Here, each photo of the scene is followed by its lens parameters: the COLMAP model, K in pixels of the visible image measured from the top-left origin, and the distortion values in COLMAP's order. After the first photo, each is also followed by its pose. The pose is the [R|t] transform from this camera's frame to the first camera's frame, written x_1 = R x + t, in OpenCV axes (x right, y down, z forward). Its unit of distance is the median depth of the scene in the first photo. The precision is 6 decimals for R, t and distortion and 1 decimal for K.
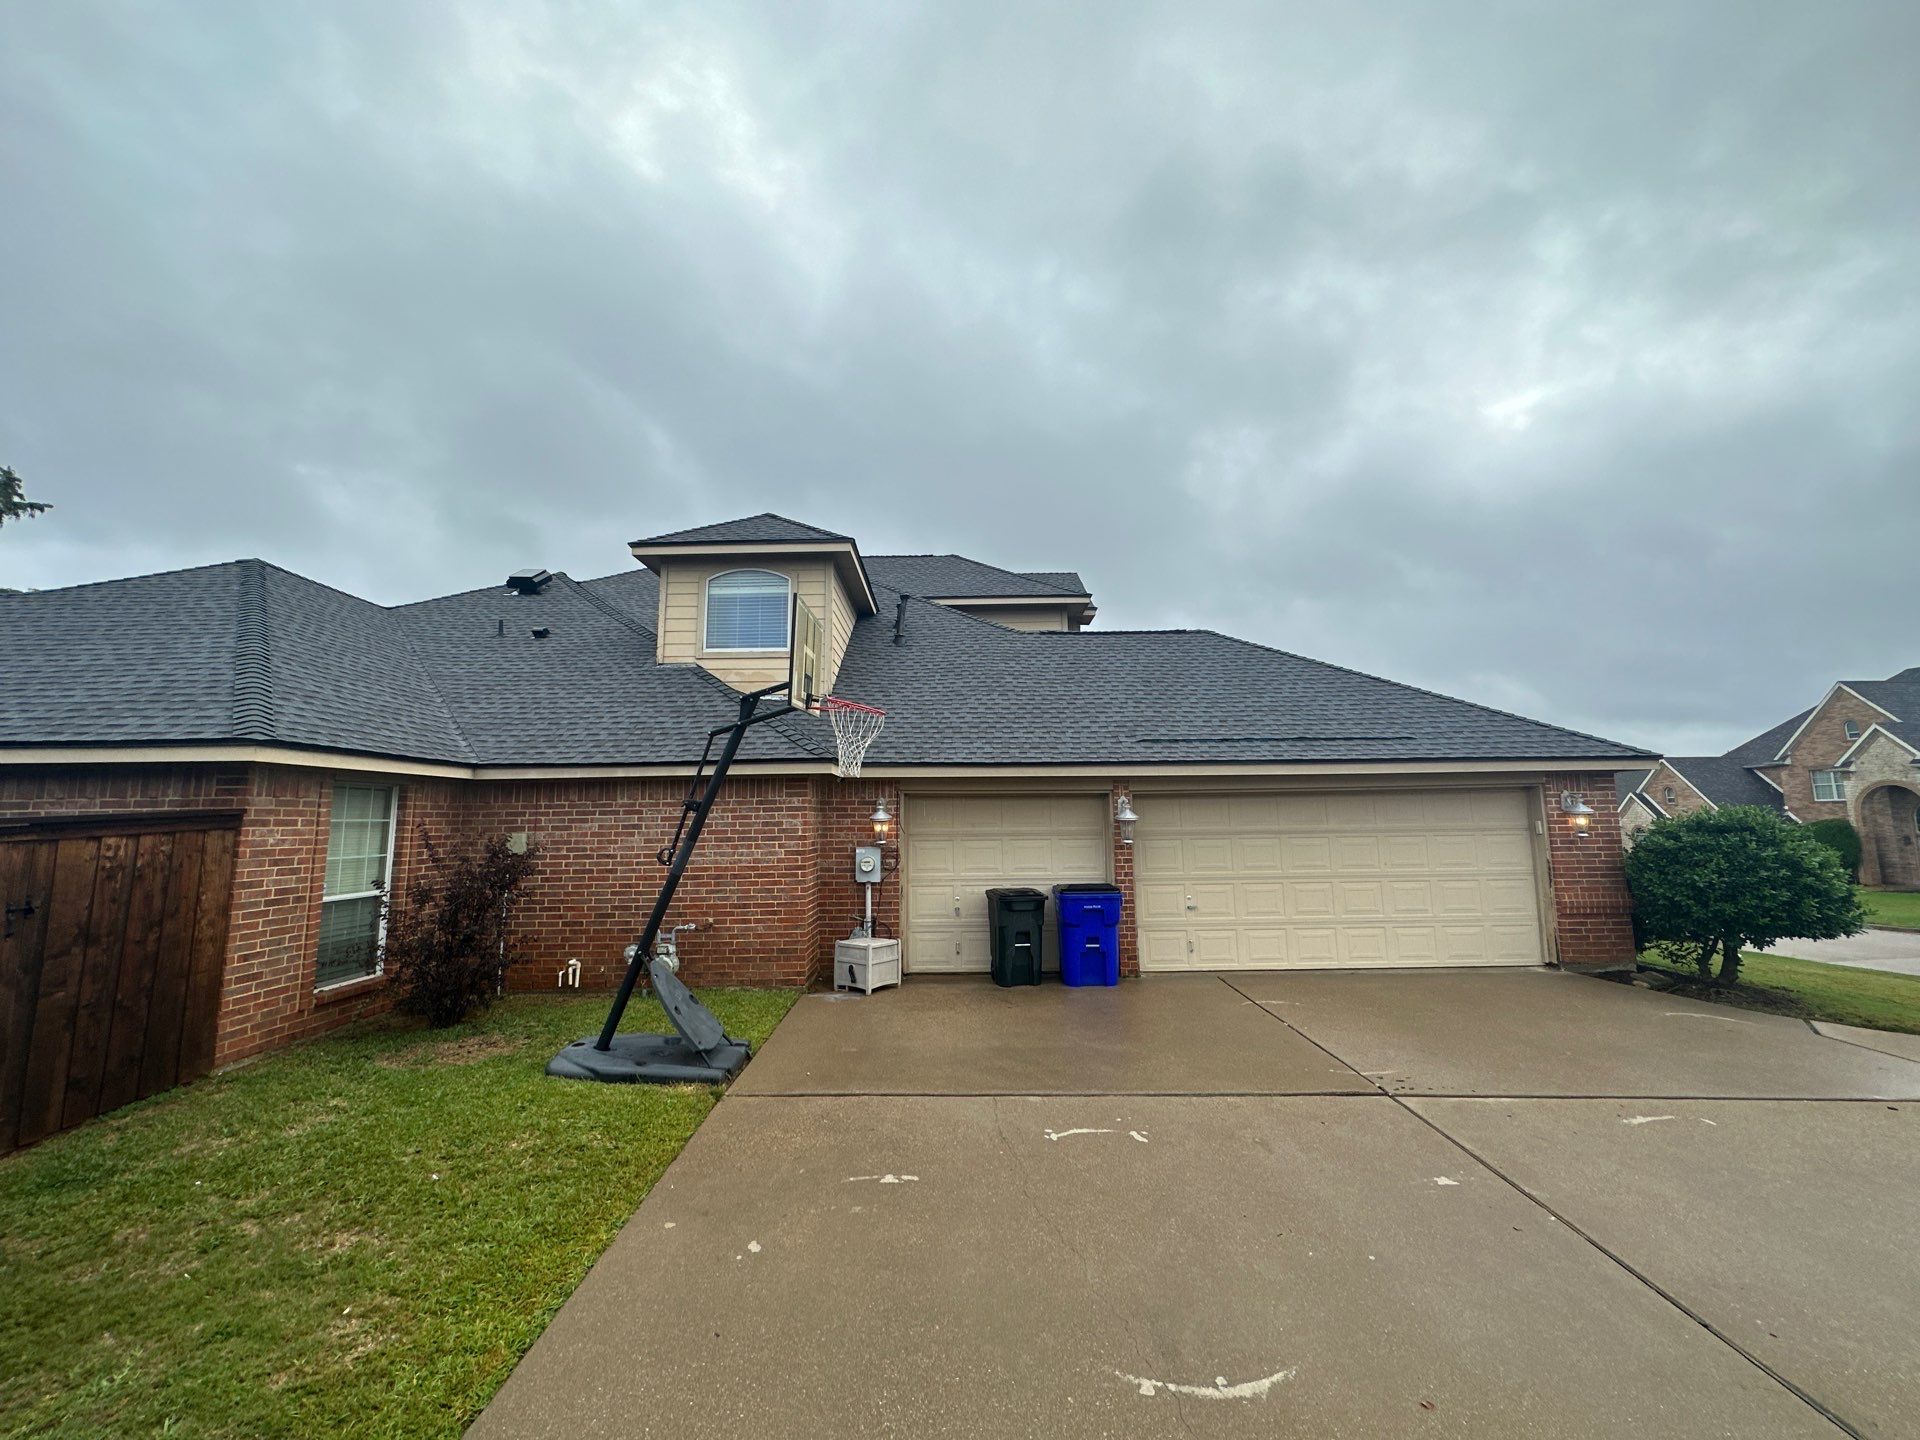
lens RADIAL K [[769.2, 0, 964.9], [0, 769.2, 723.1], [0, 0, 1]] dist [0.000297, -0.000207]
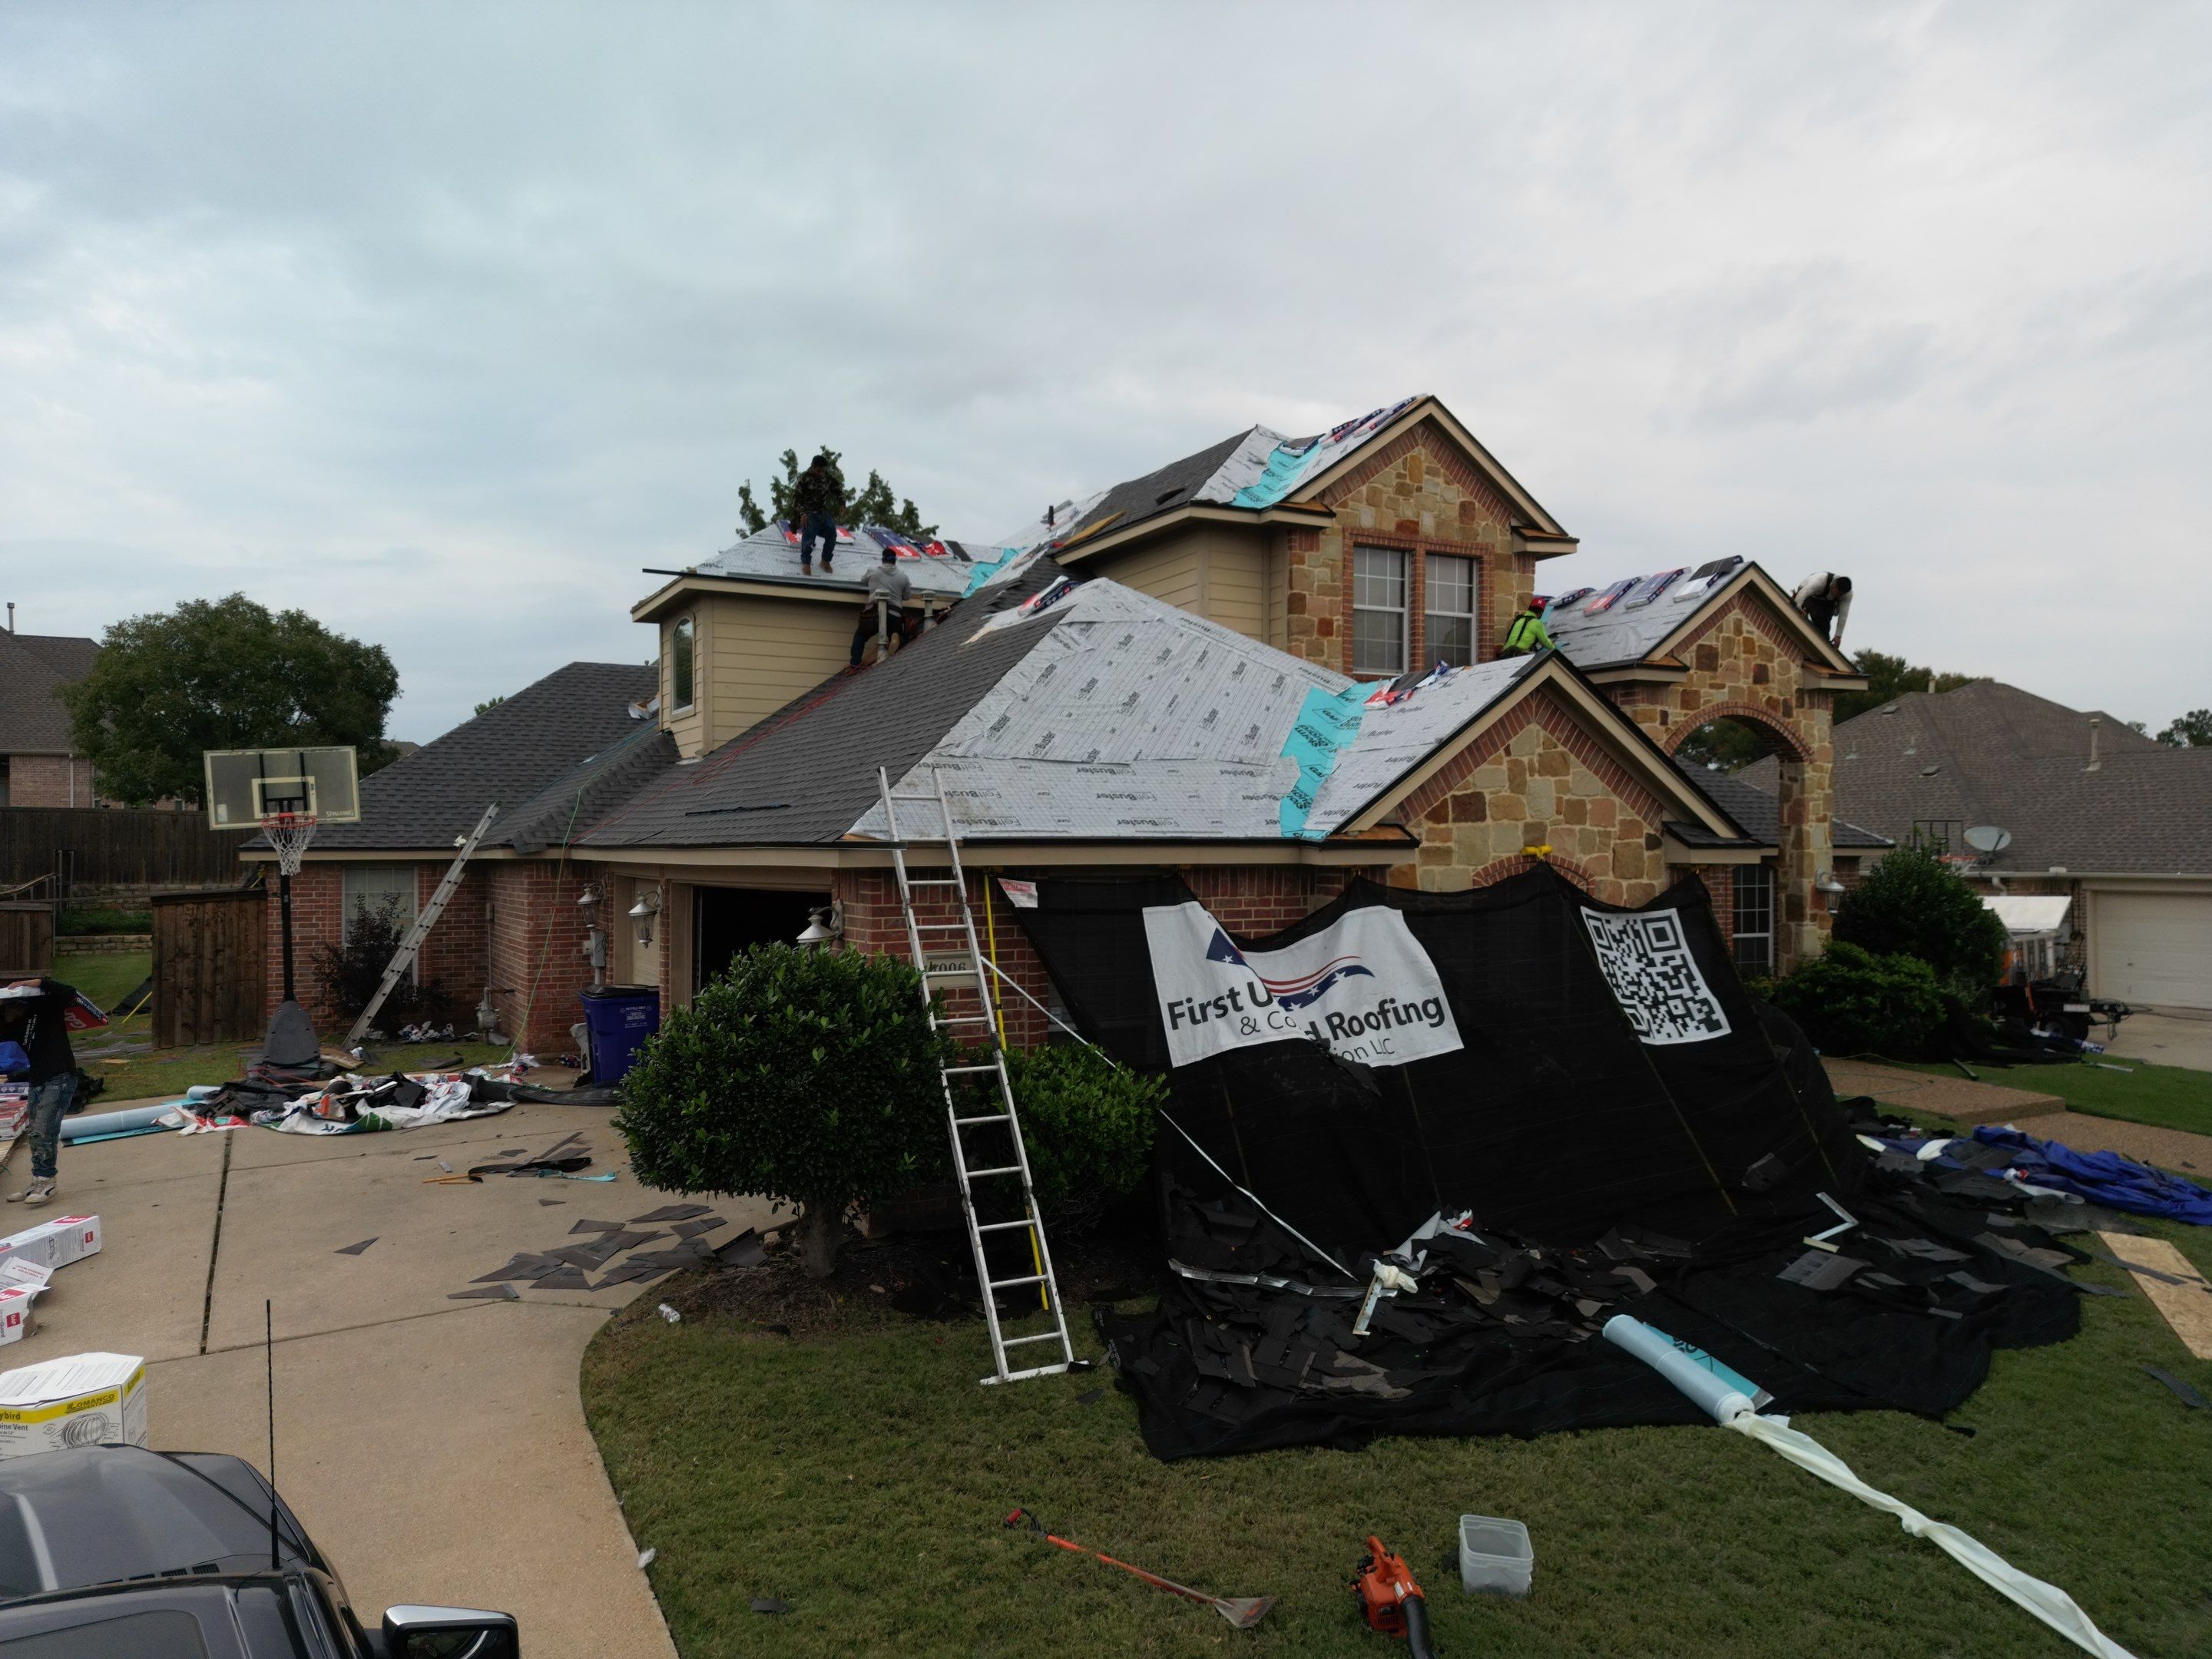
lens RADIAL K [[1537.1, 0, 1112.8], [0, 1537.1, 837.8], [0, 0, 1]] dist [0.077716, -0.040868]
pose [[0.464108, 0.007112, -0.885750, 1.944751], [0.110018, 0.991762, 0.065609, -0.011213], [0.878919, -0.127898, 0.459503, 0.699675]]
